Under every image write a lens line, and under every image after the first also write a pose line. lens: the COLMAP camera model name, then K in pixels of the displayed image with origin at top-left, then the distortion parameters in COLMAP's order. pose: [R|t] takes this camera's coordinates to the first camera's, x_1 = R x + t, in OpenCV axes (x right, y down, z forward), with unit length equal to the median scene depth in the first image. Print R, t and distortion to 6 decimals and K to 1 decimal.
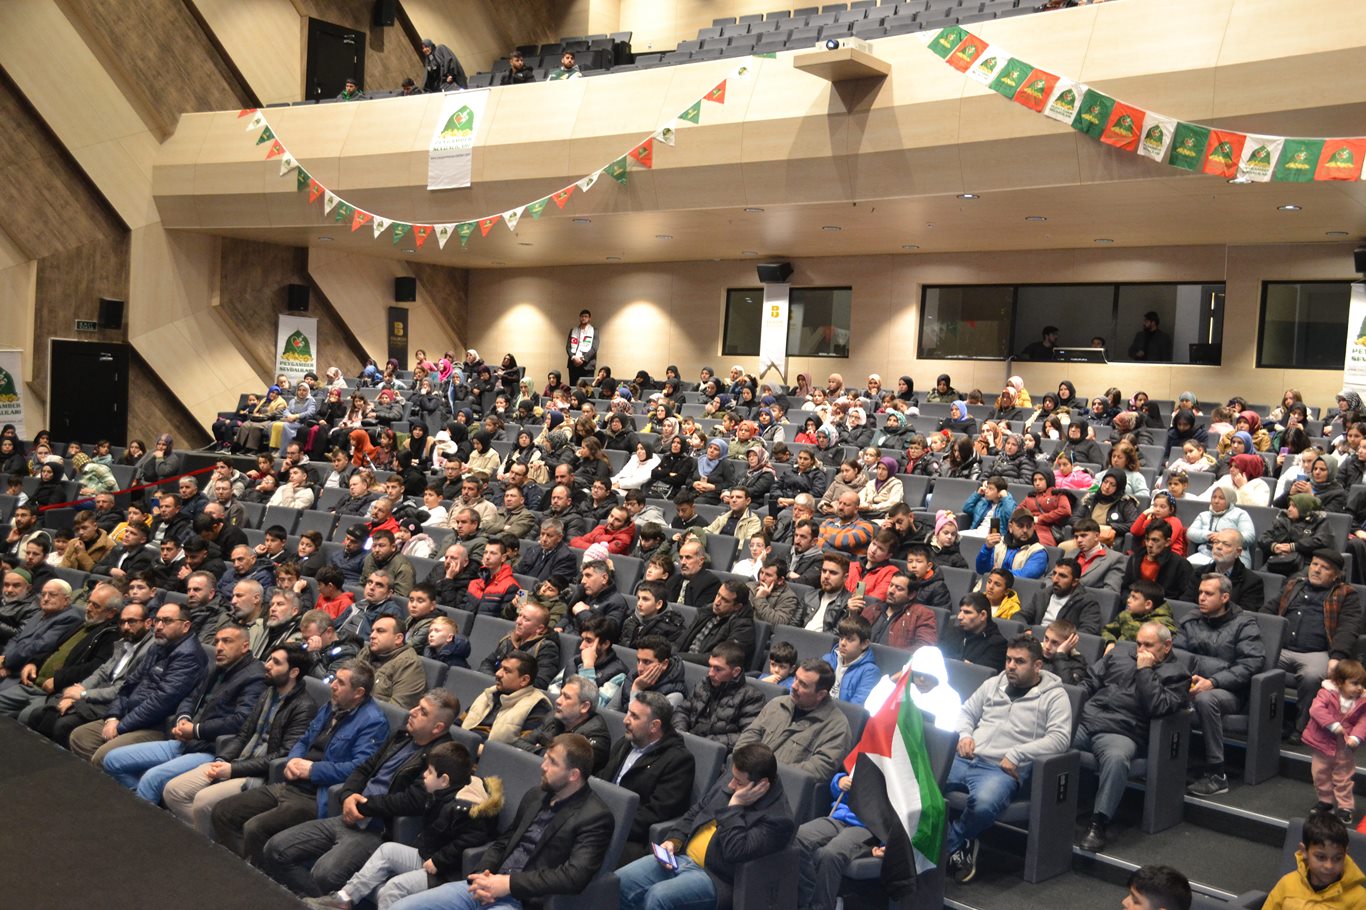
lens RADIAL K [[1327.0, 0, 678.2], [0, 1327.0, 462.8], [0, 0, 1]] dist [-0.025531, 0.000000]
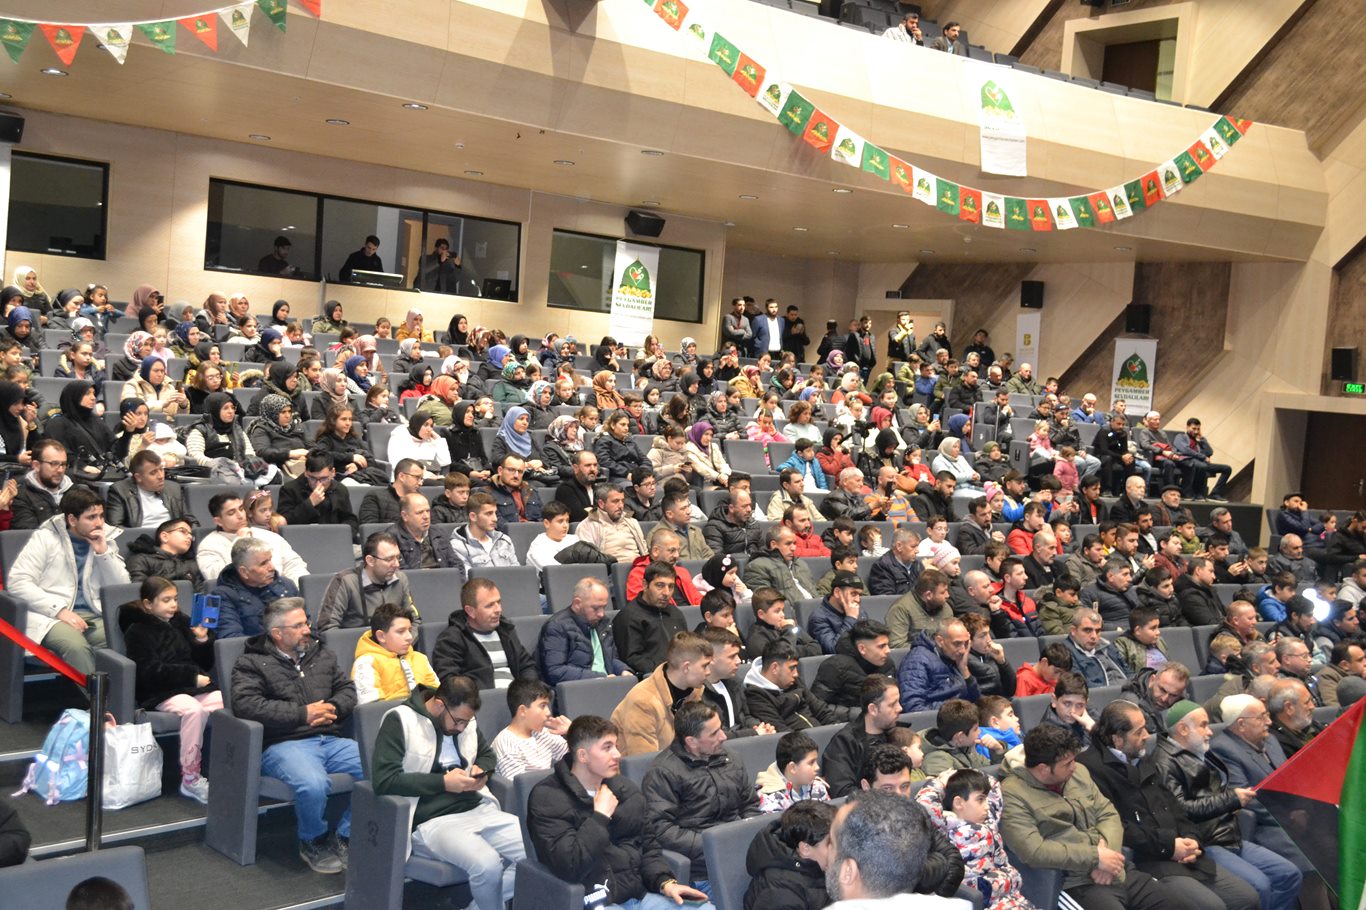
lens RADIAL K [[1467.0, 0, 683.2], [0, 1467.0, 442.8], [0, 0, 1]] dist [-0.010288, 0.000000]
pose [[0.212223, -0.081927, 0.973781, -0.809968], [-0.020537, 0.995886, 0.088262, -0.075656], [-0.977005, -0.038730, 0.209667, 0.686745]]
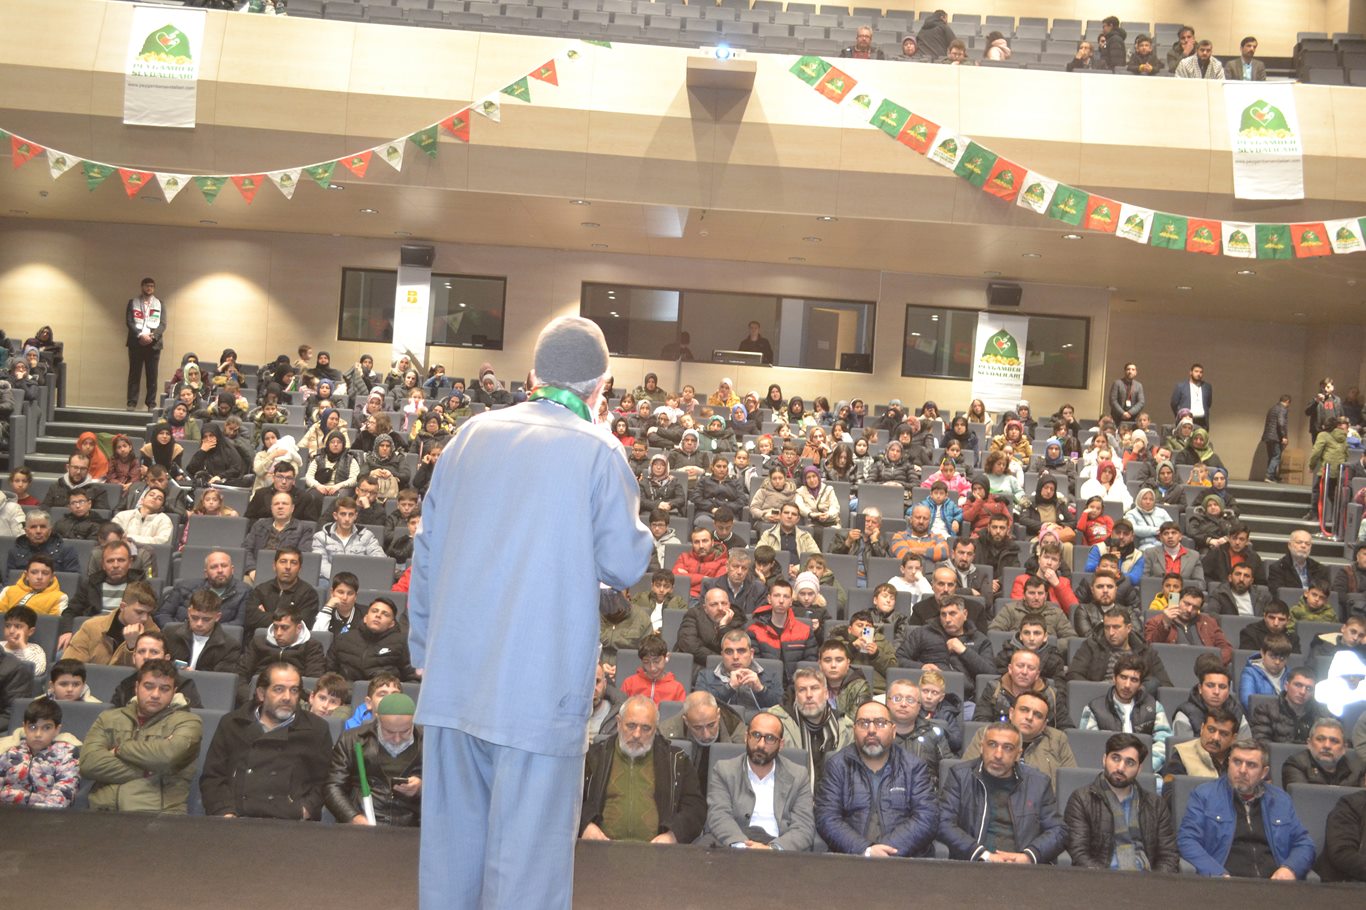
lens RADIAL K [[1286.5, 0, 686.6], [0, 1286.5, 462.3], [0, 0, 1]] dist [-0.042684, 0.000000]
pose [[0.771729, -0.023573, 0.635514, -0.497407], [0.004852, 0.999502, 0.031182, -0.034517], [-0.635933, -0.020981, 0.771459, 0.248415]]
